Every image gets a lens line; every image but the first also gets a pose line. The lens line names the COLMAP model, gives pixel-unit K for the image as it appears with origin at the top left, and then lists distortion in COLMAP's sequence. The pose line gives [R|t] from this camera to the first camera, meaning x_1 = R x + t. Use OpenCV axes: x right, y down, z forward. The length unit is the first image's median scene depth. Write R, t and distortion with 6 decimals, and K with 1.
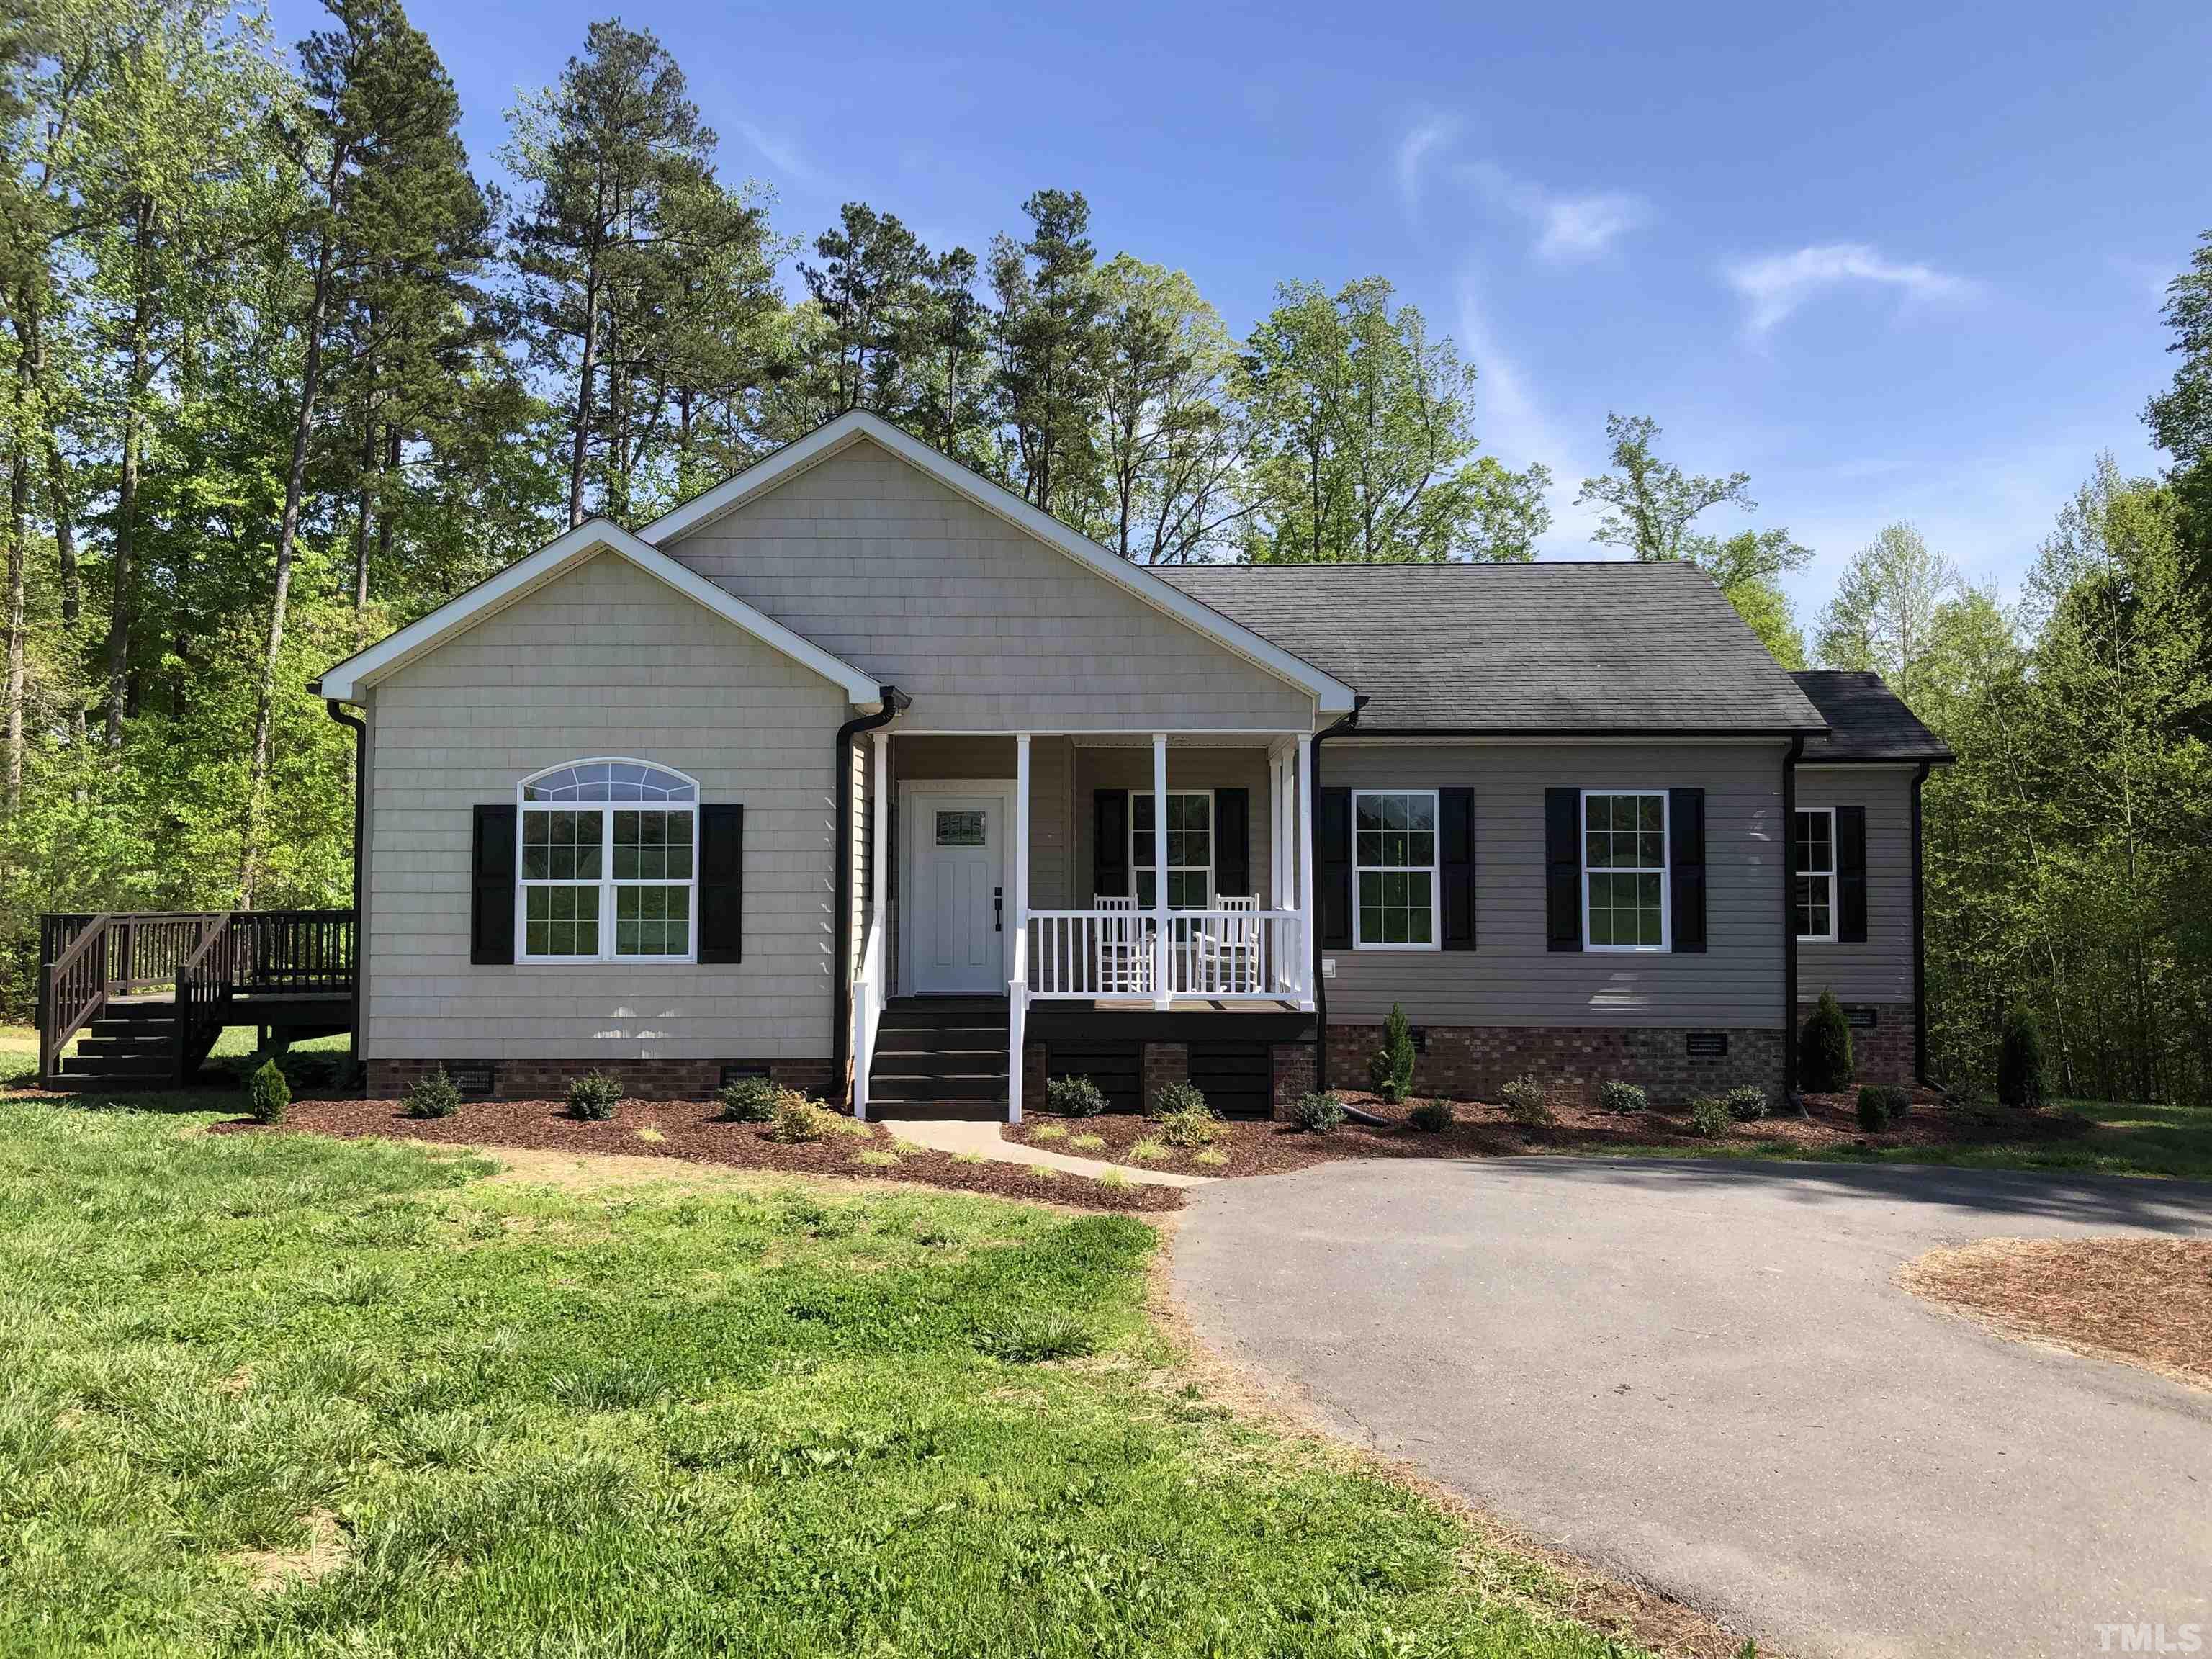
lens RADIAL K [[1810.2, 0, 1098.3], [0, 1810.2, 822.0], [0, 0, 1]] dist [0.059401, -0.084898]
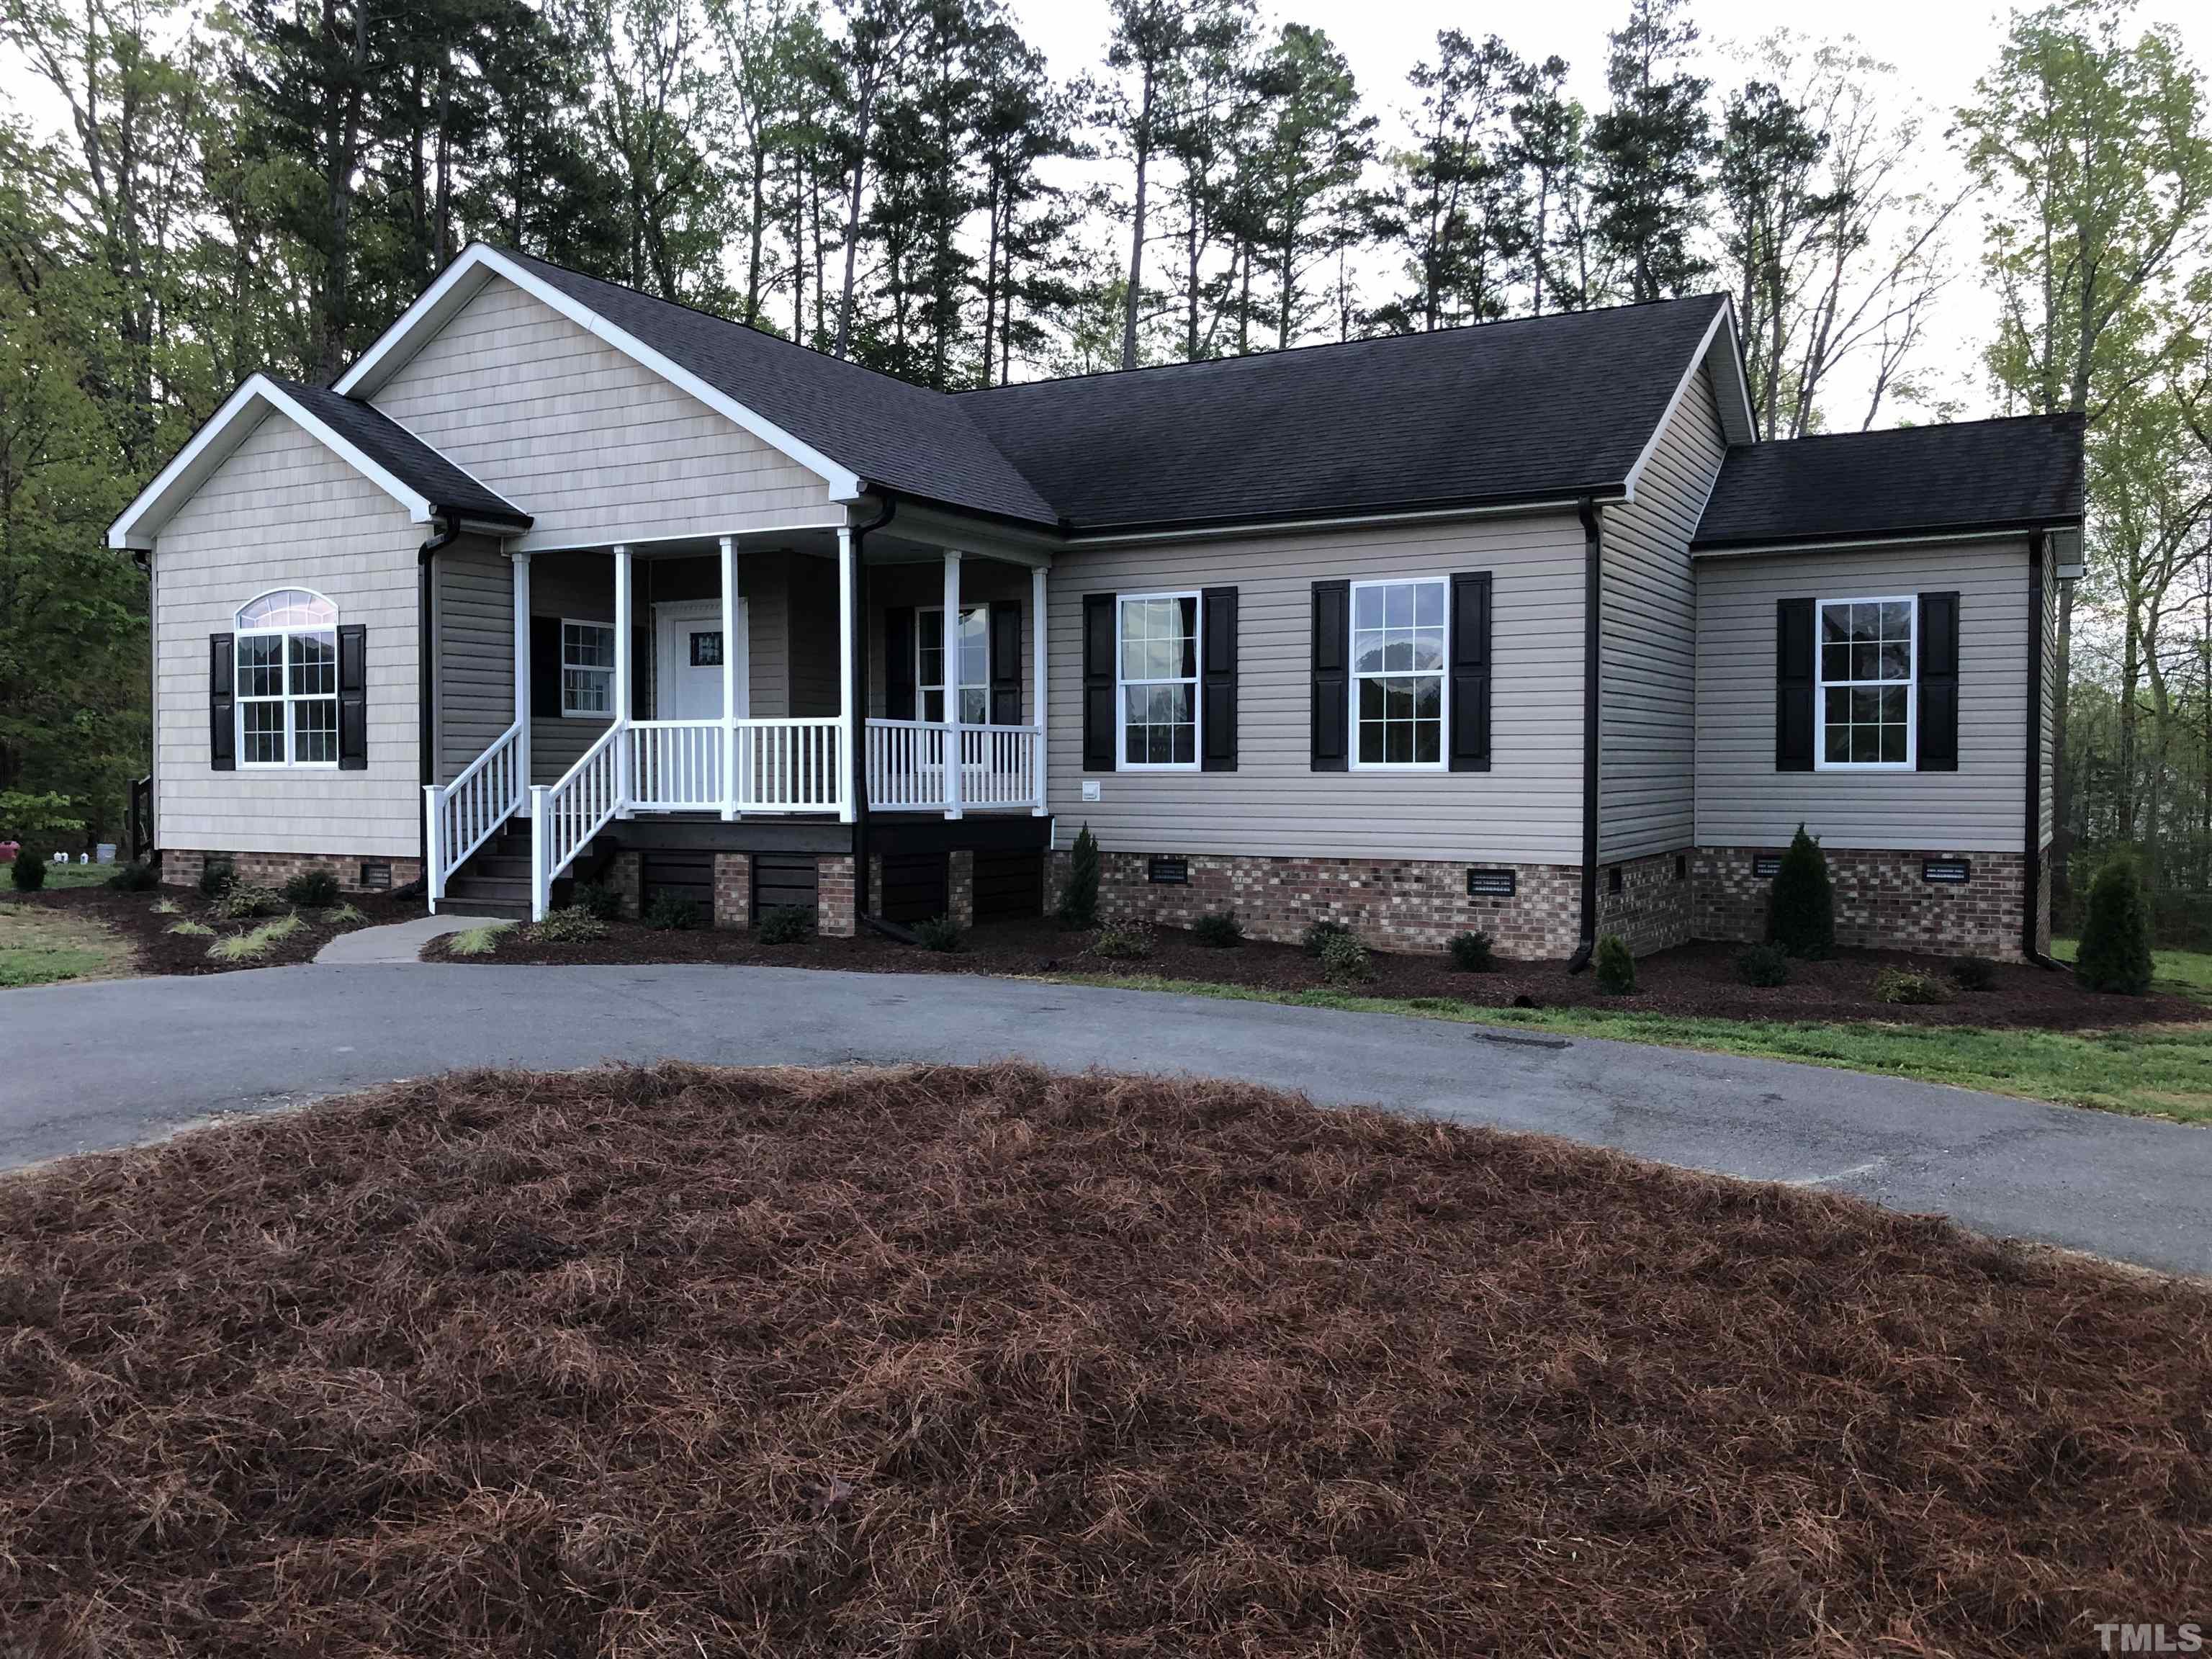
lens RADIAL K [[1810.2, 0, 1106.3], [0, 1810.2, 830.4], [0, 0, 1]] dist [0.059401, -0.084898]
pose [[0.879769, 0.012977, -0.475225, 0.683231], [0.019288, 0.997830, 0.062954, 0.051444], [0.475011, -0.064551, 0.877609, 0.228953]]
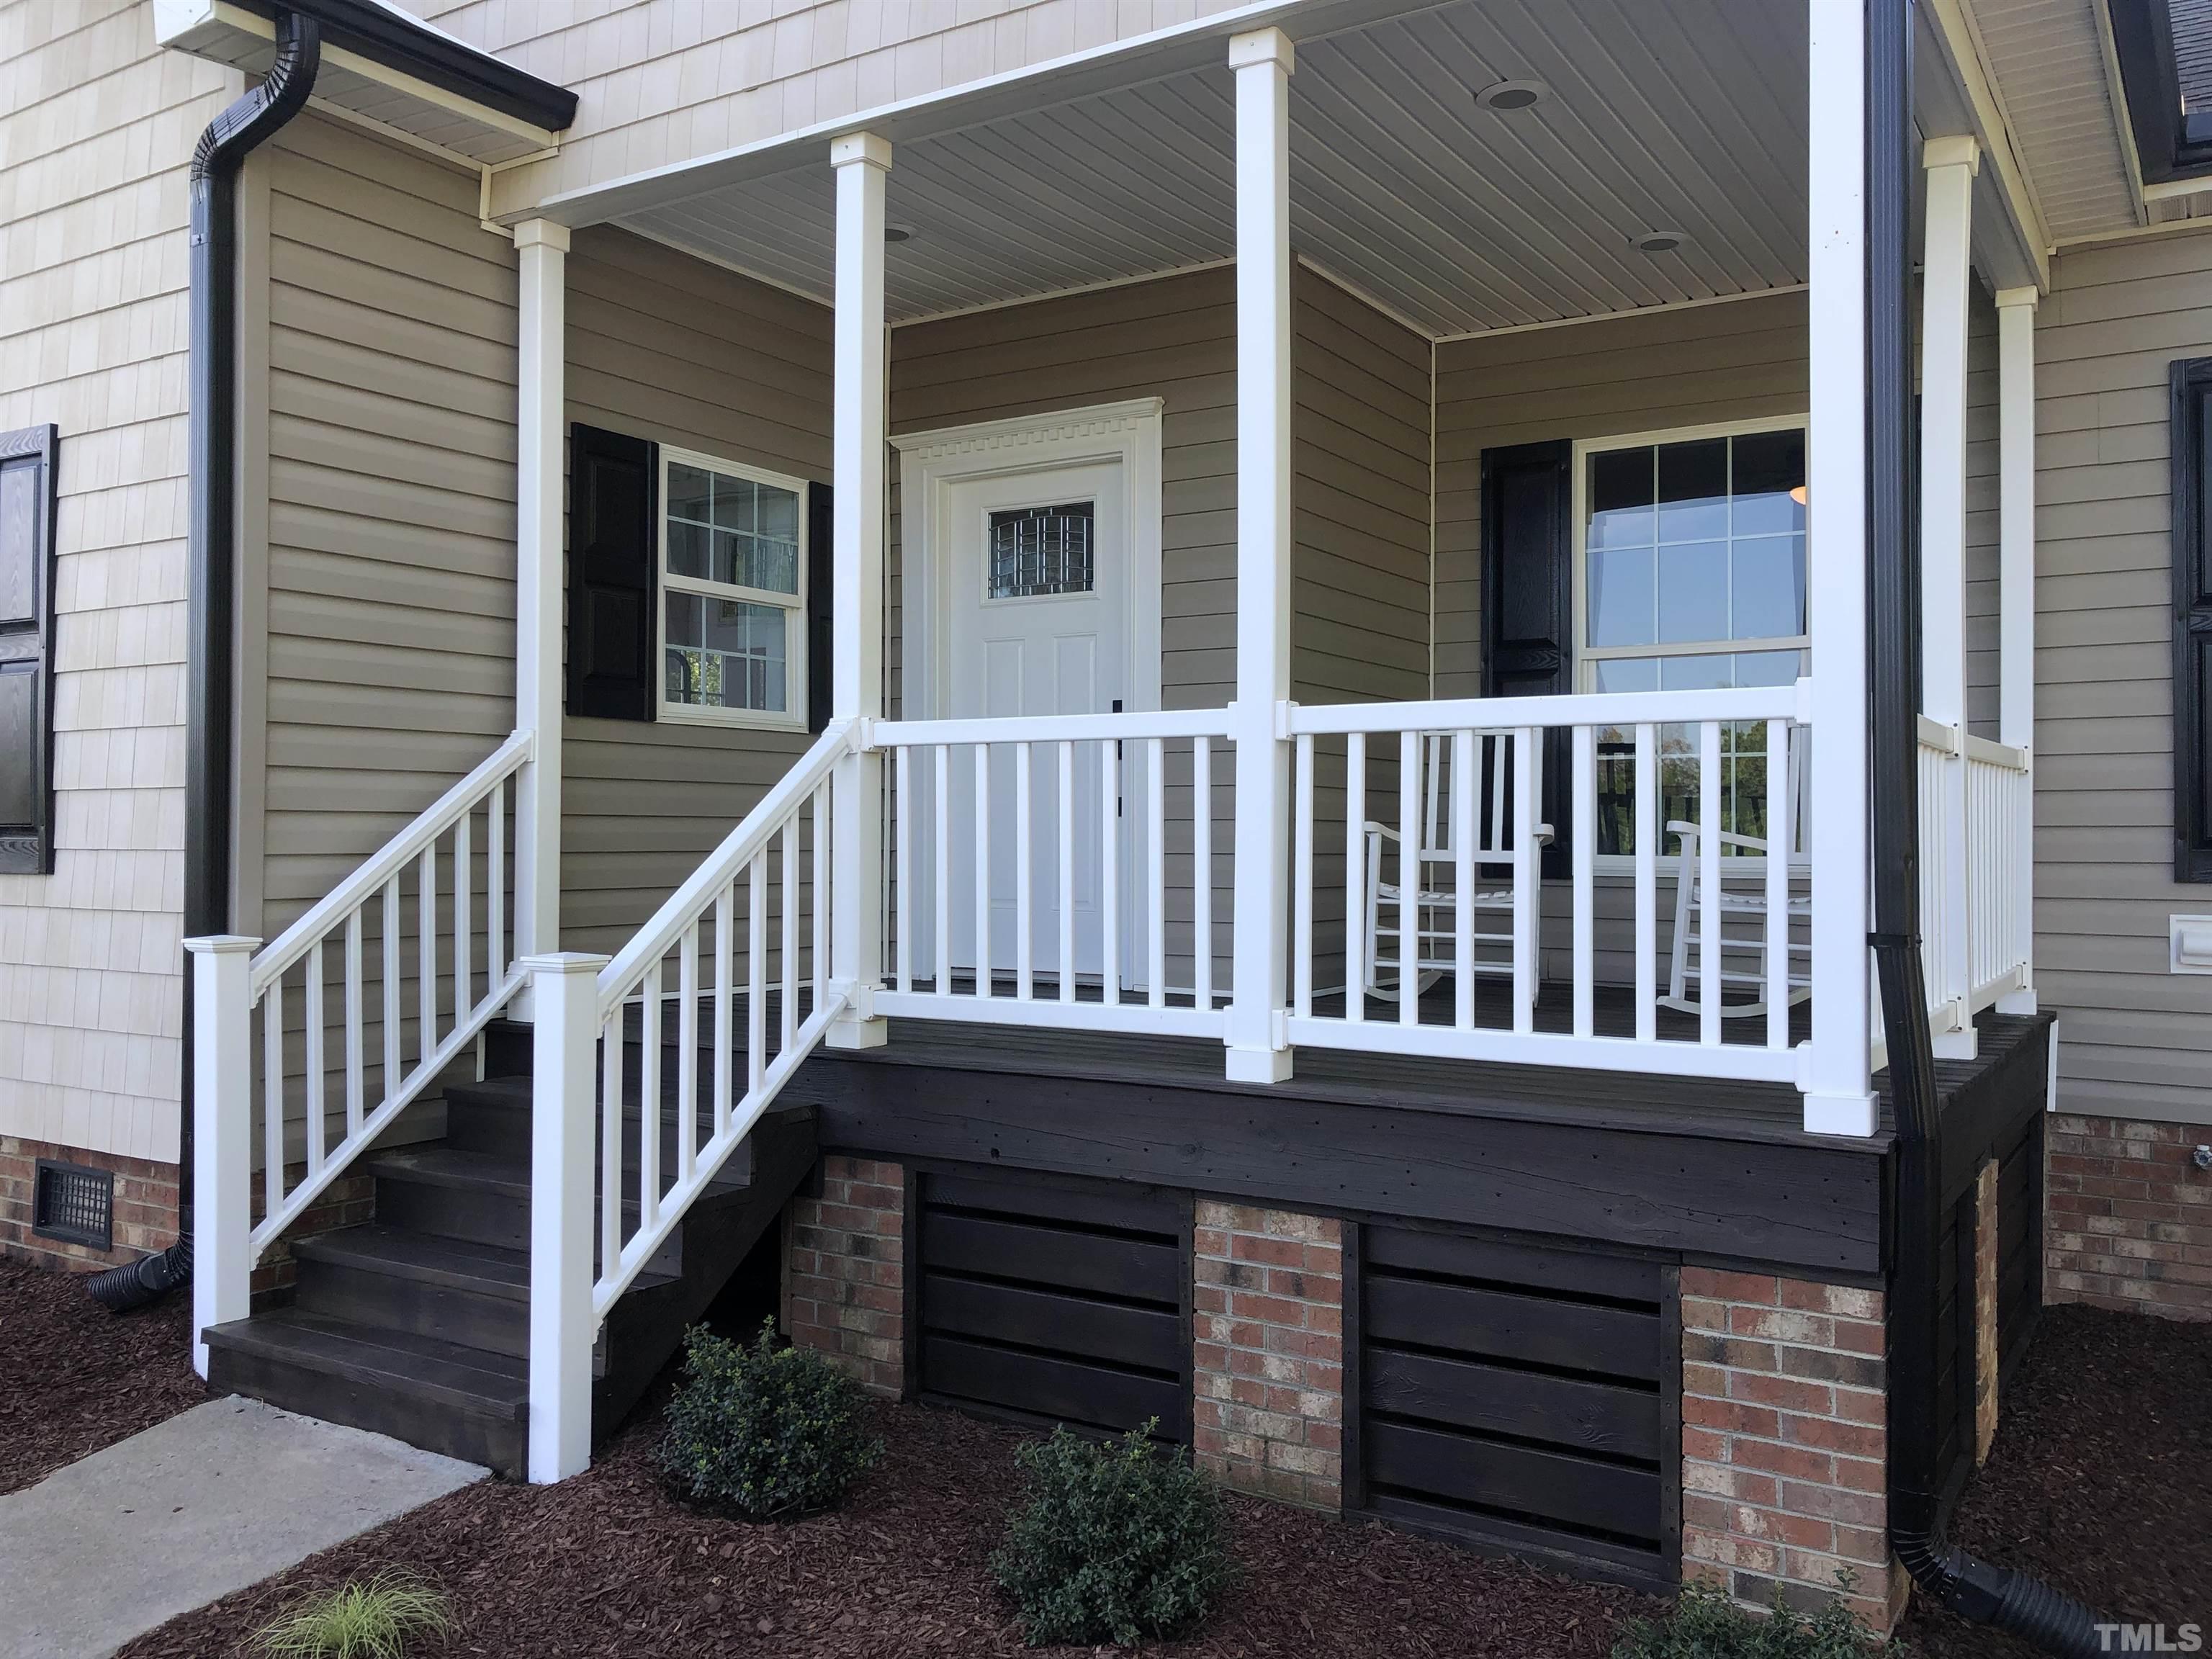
lens RADIAL K [[1810.2, 0, 1113.6], [0, 1810.2, 836.0], [0, 0, 1]] dist [0.059401, -0.084898]
pose [[0.855752, 0.004455, -0.517367, 0.153676], [0.015337, 0.999305, 0.033973, 0.058700], [0.517159, -0.037007, 0.855089, 0.760654]]
